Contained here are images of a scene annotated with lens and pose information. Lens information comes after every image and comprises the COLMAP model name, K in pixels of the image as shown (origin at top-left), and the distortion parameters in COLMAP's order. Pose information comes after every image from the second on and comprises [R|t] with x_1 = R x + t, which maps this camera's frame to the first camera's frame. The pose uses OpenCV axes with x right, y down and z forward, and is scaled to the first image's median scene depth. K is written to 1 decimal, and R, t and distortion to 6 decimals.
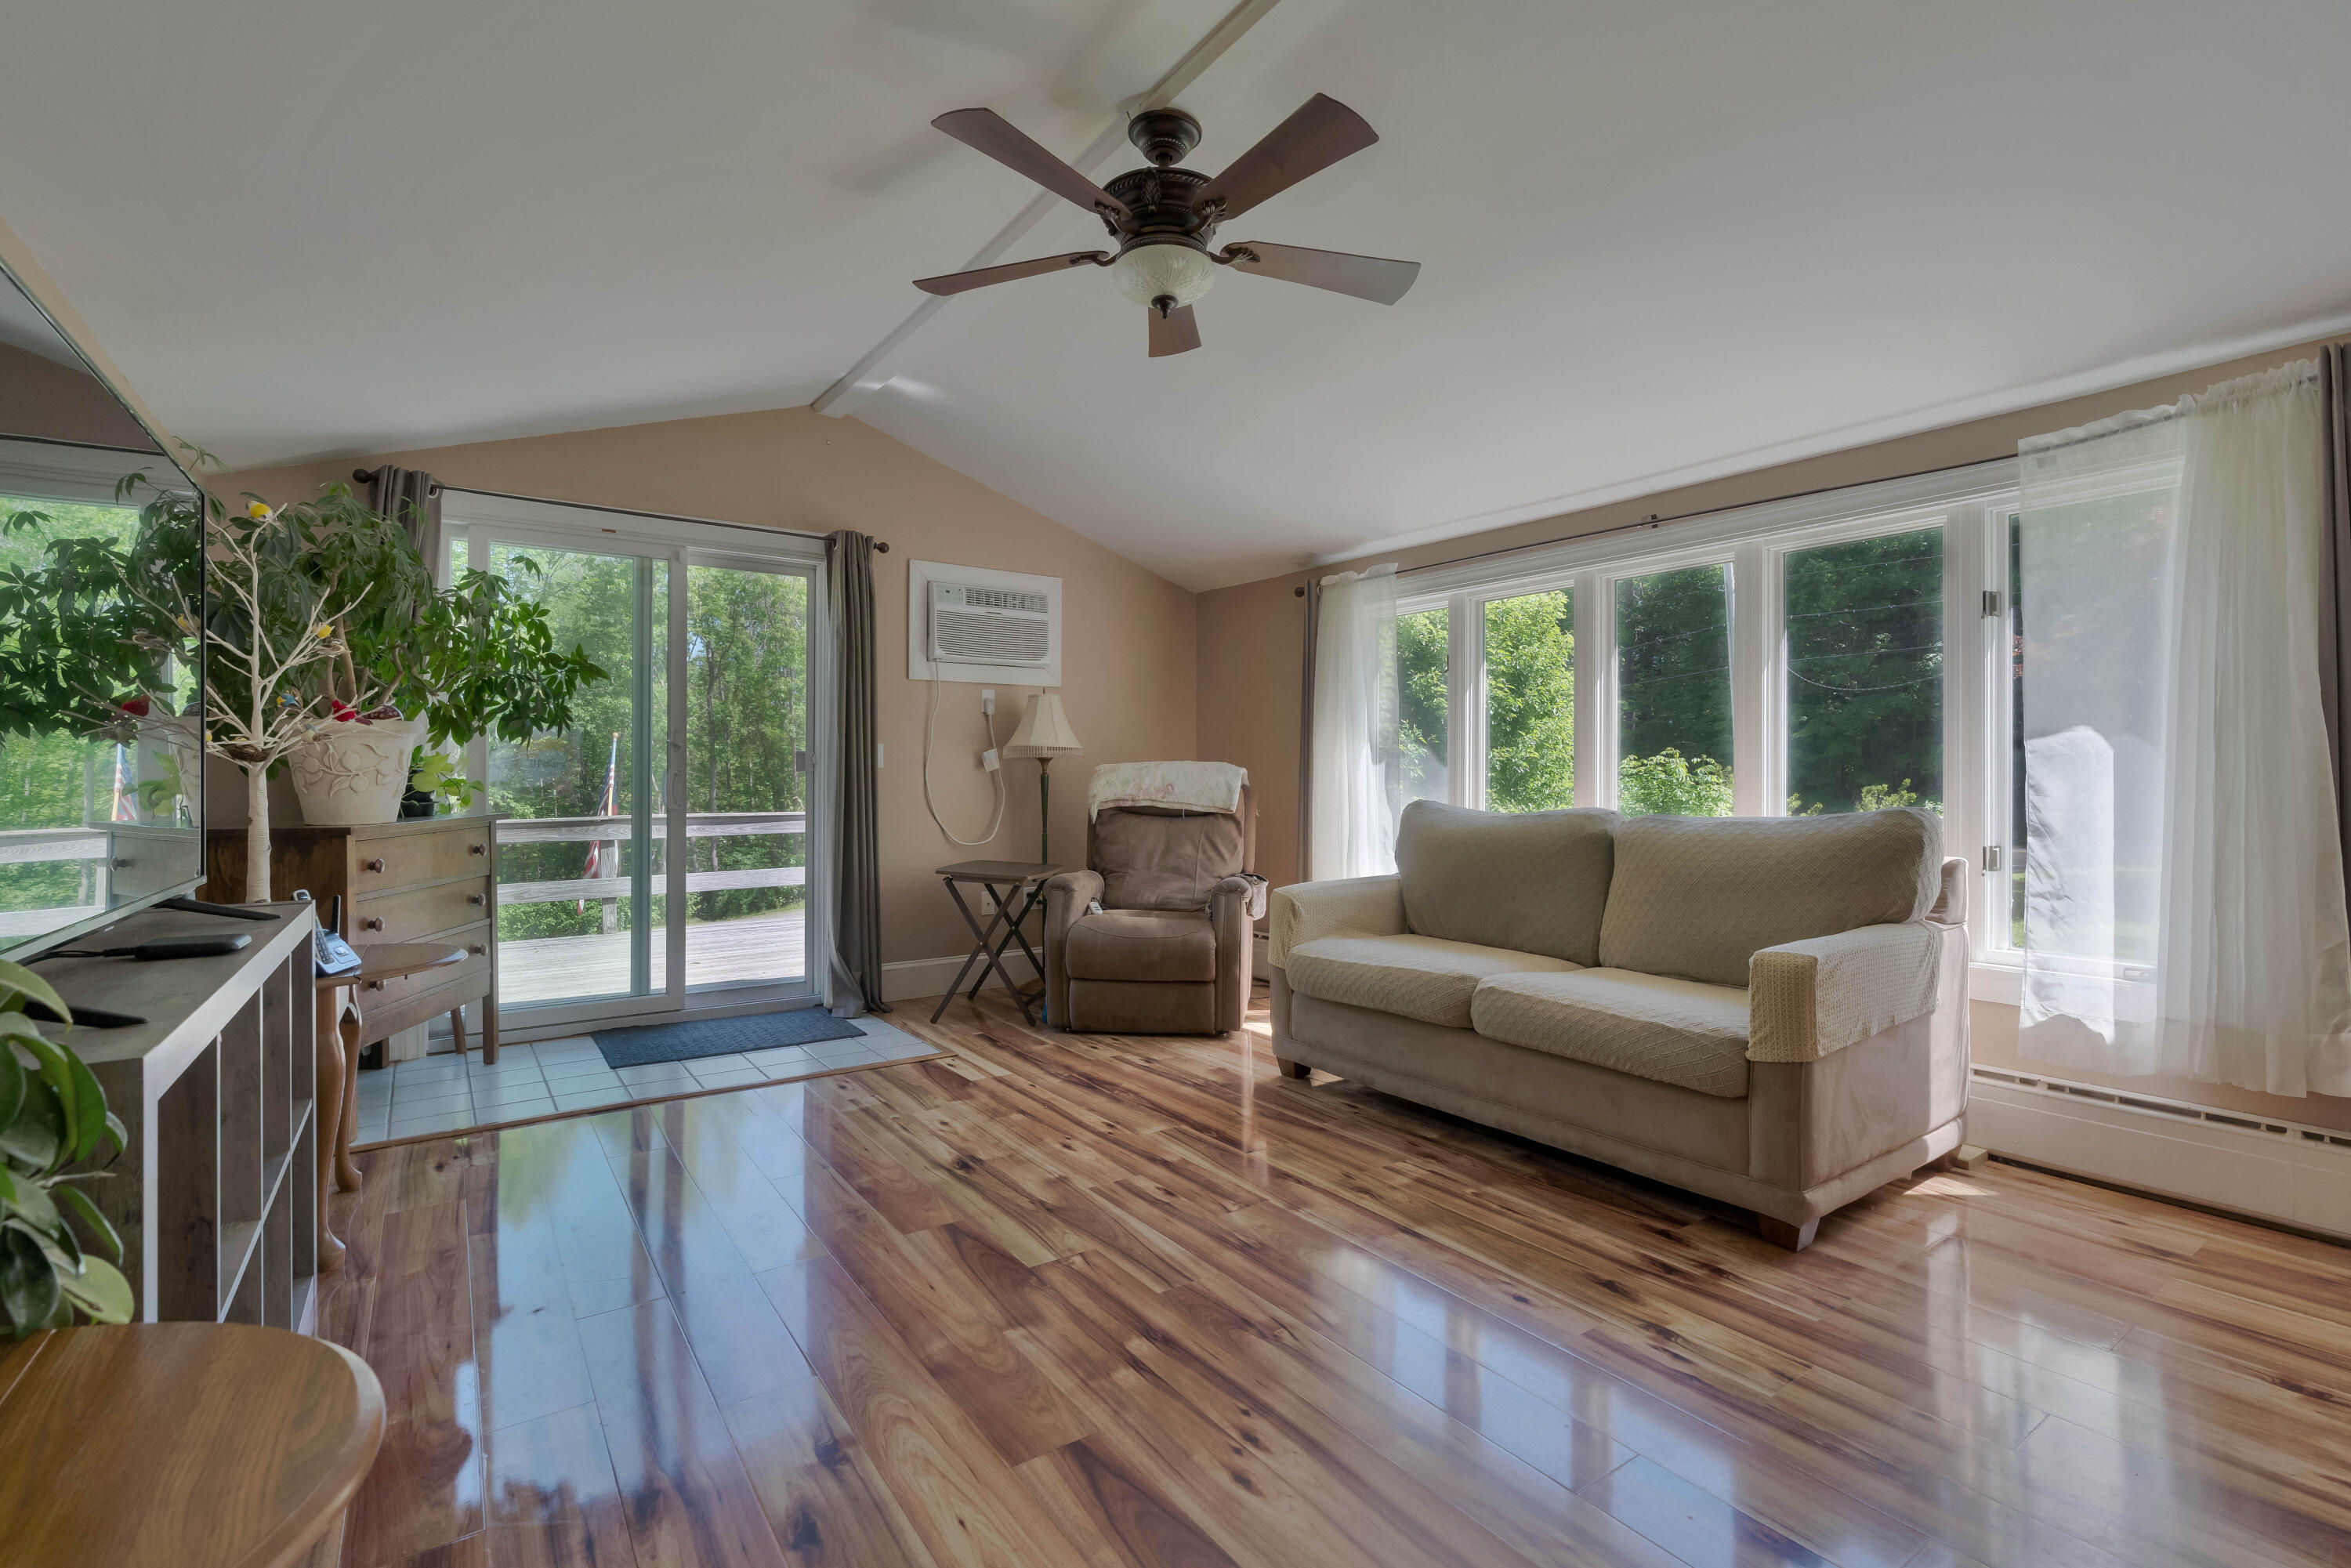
lens RADIAL K [[1063.4, 0, 1180.7], [0, 1063.4, 772.1], [0, 0, 1]] dist [-0.008302, 0.000275]
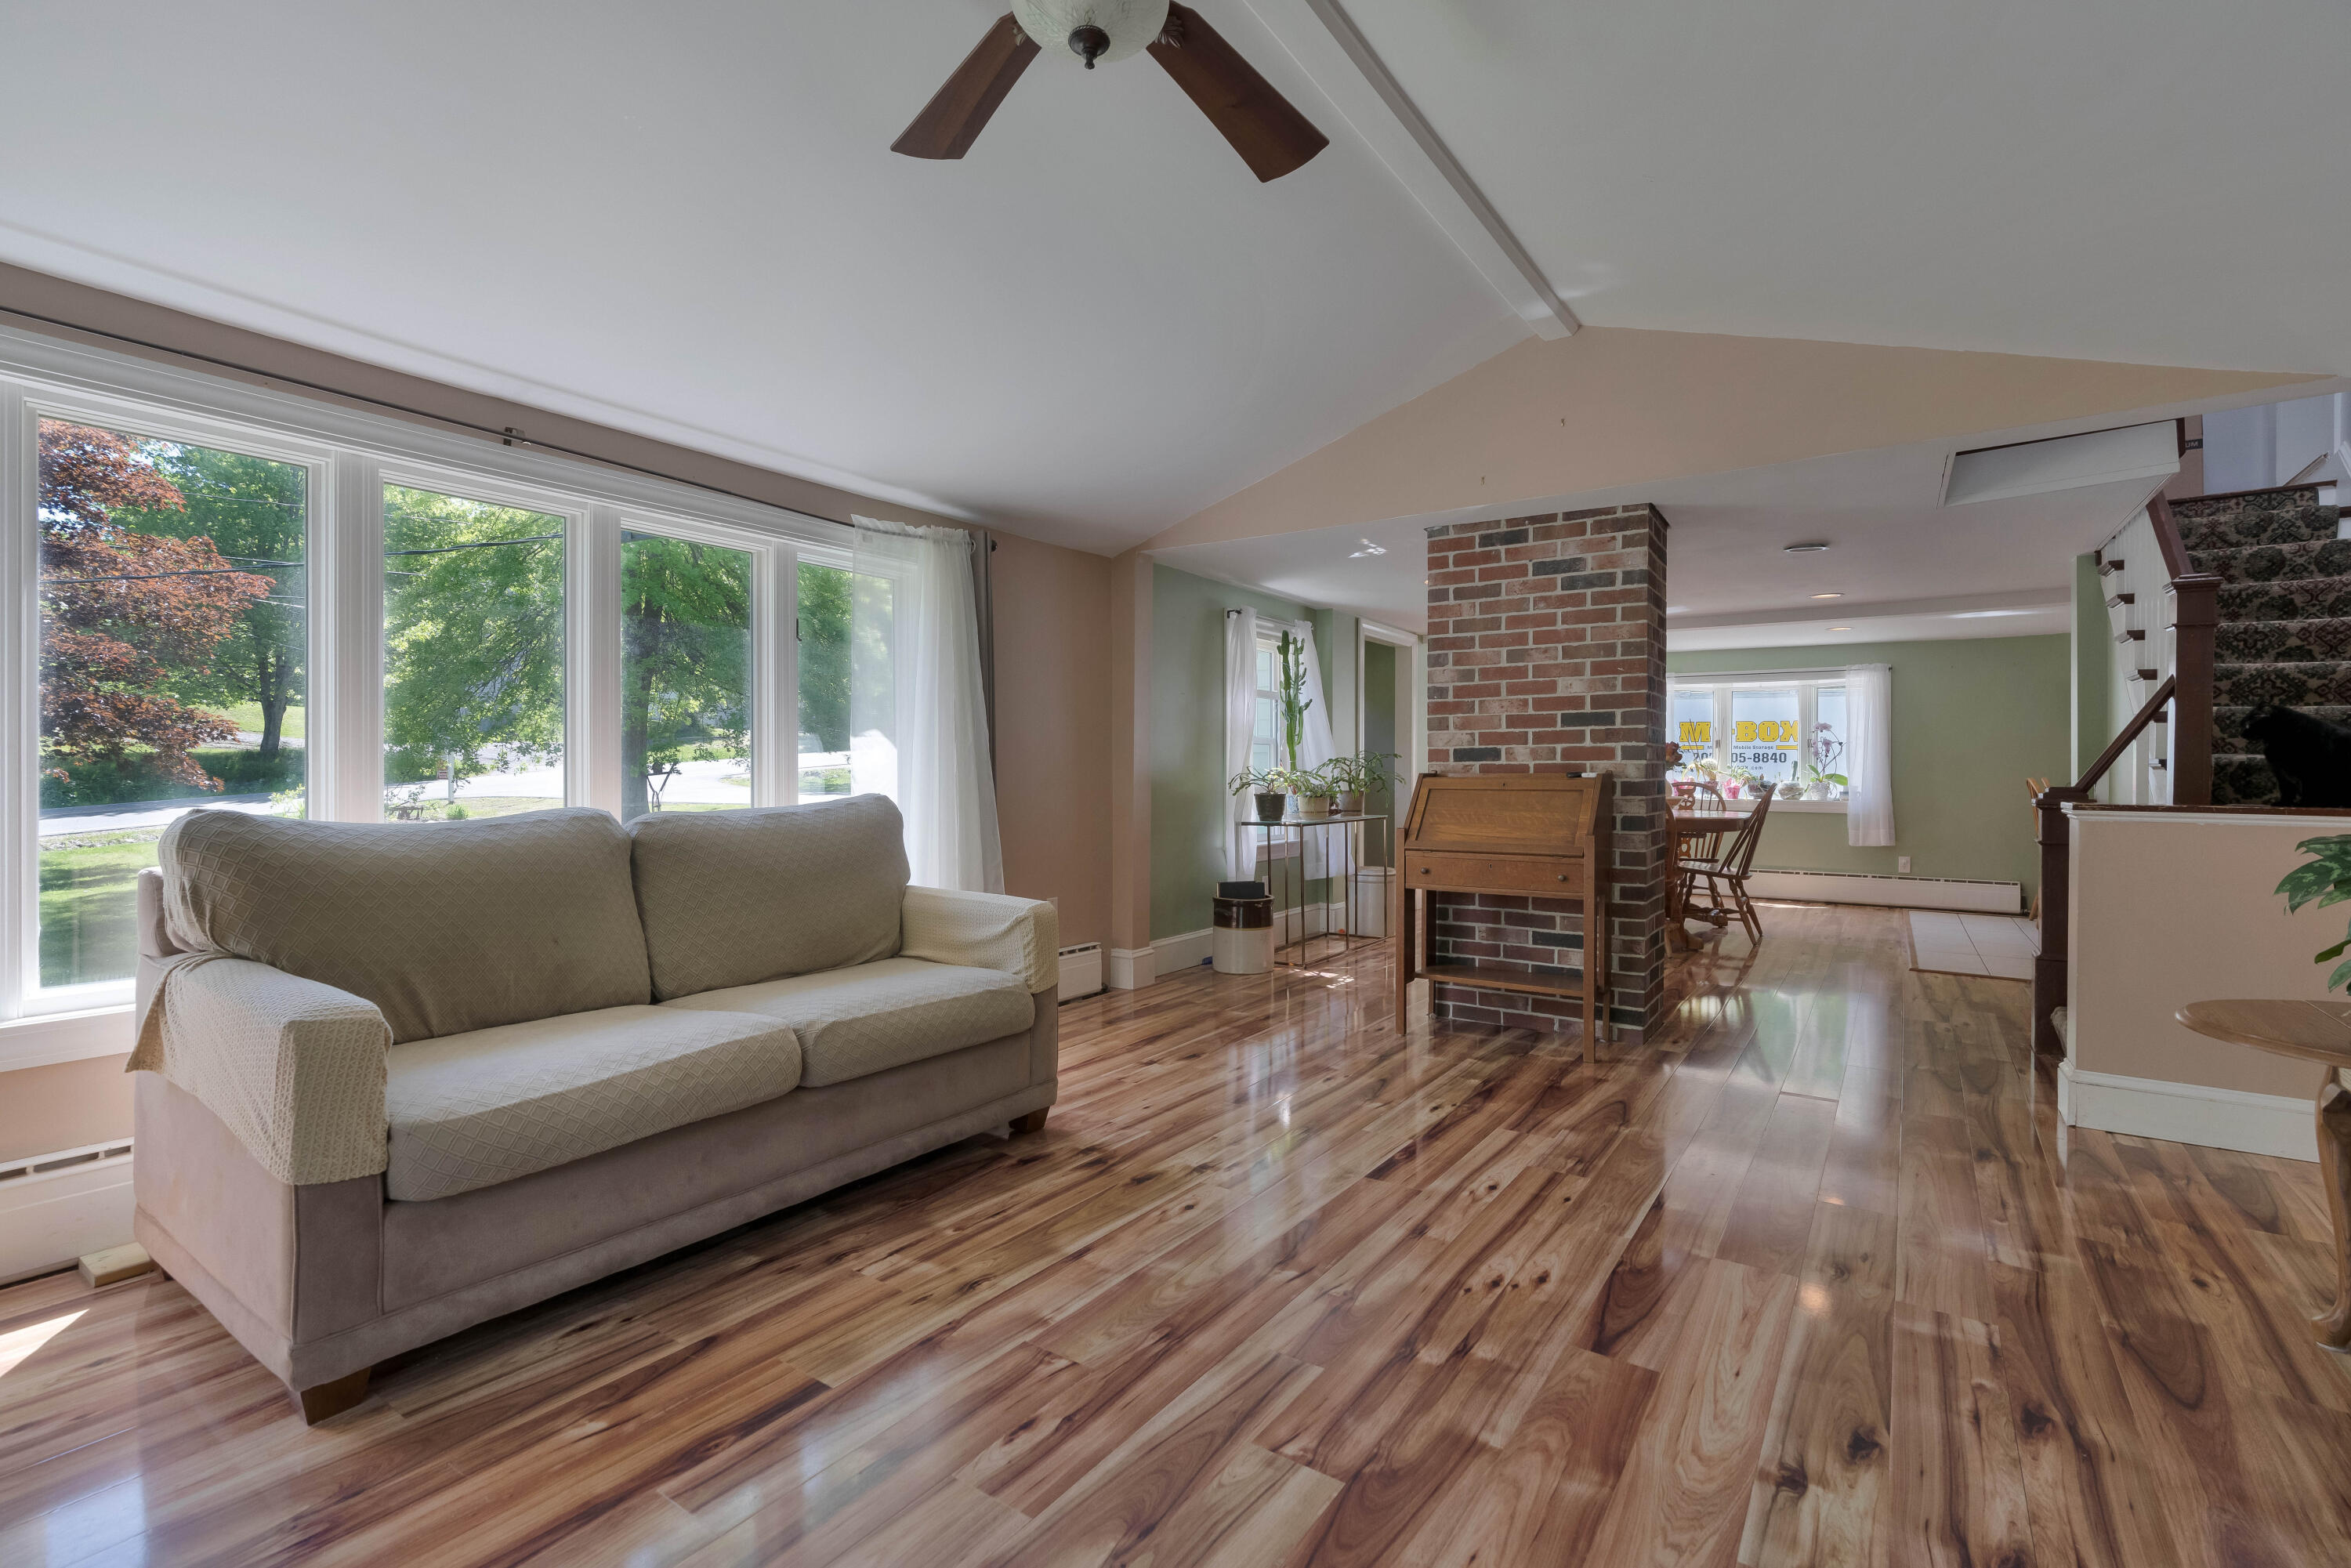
lens RADIAL K [[1063.4, 0, 1180.7], [0, 1063.4, 772.1], [0, 0, 1]] dist [-0.008302, 0.000275]
pose [[-0.349314, 0.001565, 0.937004, -0.635721], [-0.008344, 0.999954, -0.004781, 0.011574], [-0.936968, -0.009488, -0.349285, 1.144943]]
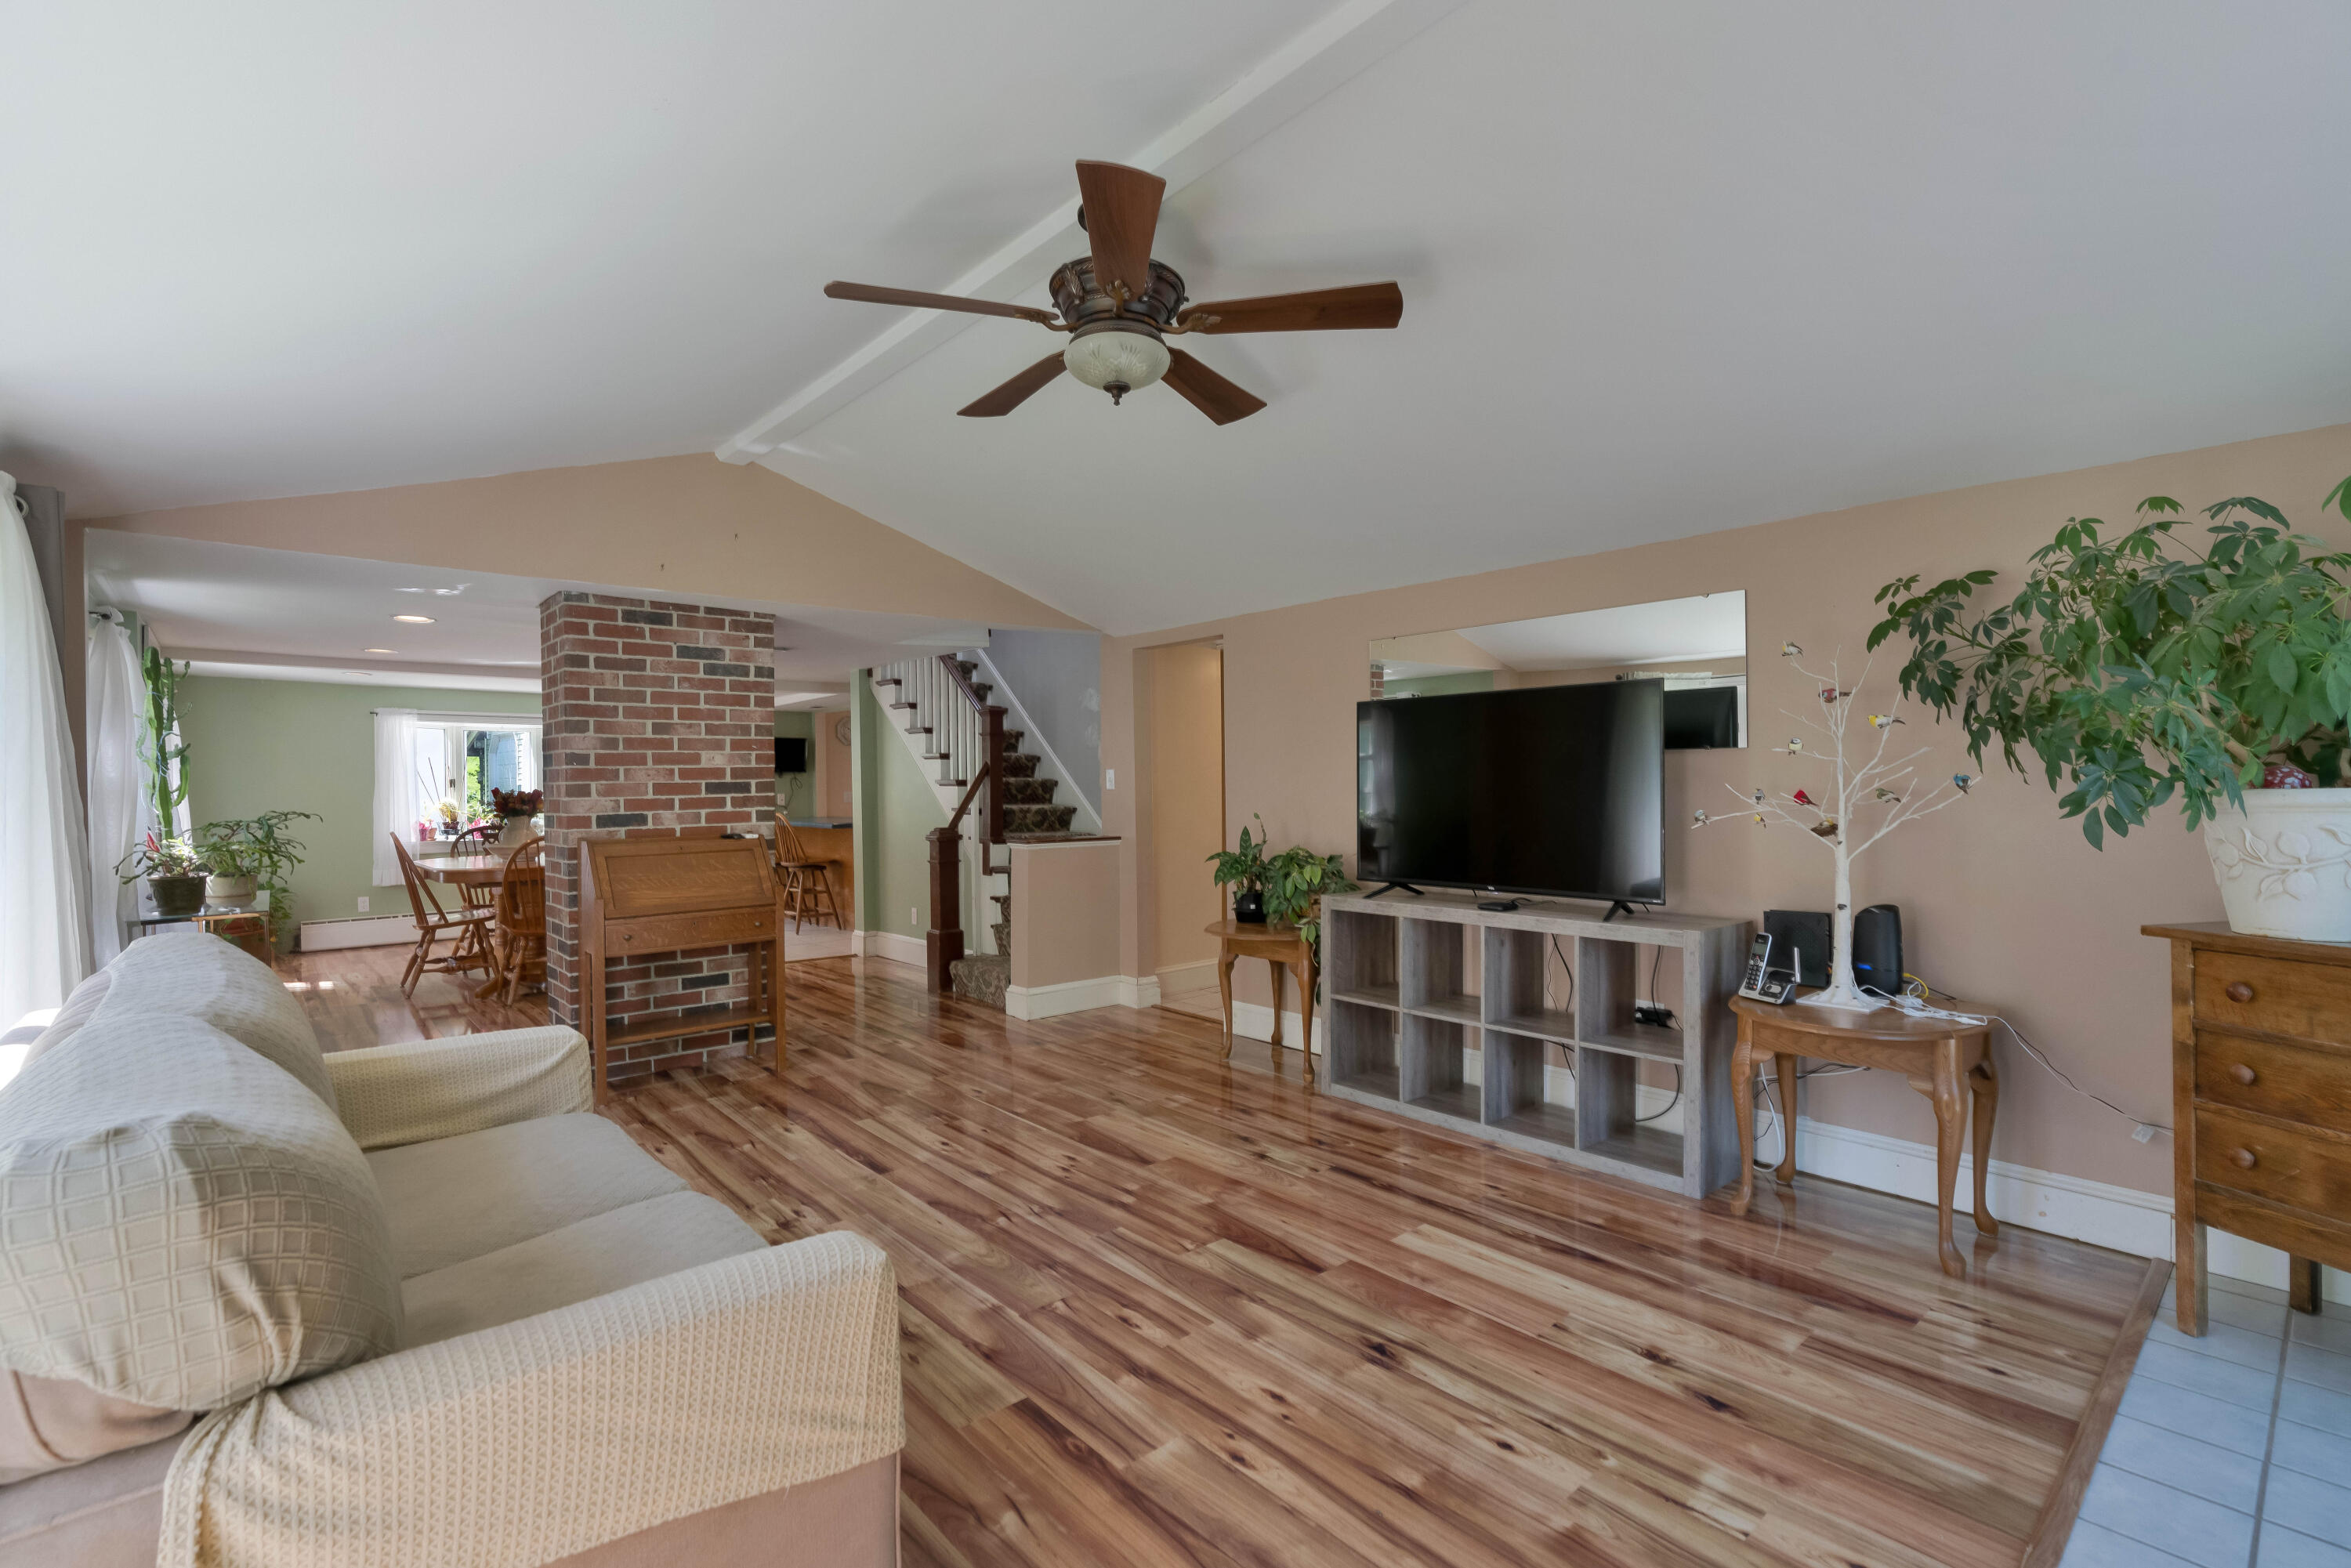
lens RADIAL K [[1061.4, 0, 1193.6], [0, 1061.4, 781.1], [0, 0, 1]] dist [-0.001891, 0.000022]
pose [[-0.993024, 0.011487, -0.117348, 0.033073], [0.012186, 0.999912, -0.005244, -0.070440], [0.117278, -0.006637, -0.993077, 1.946451]]
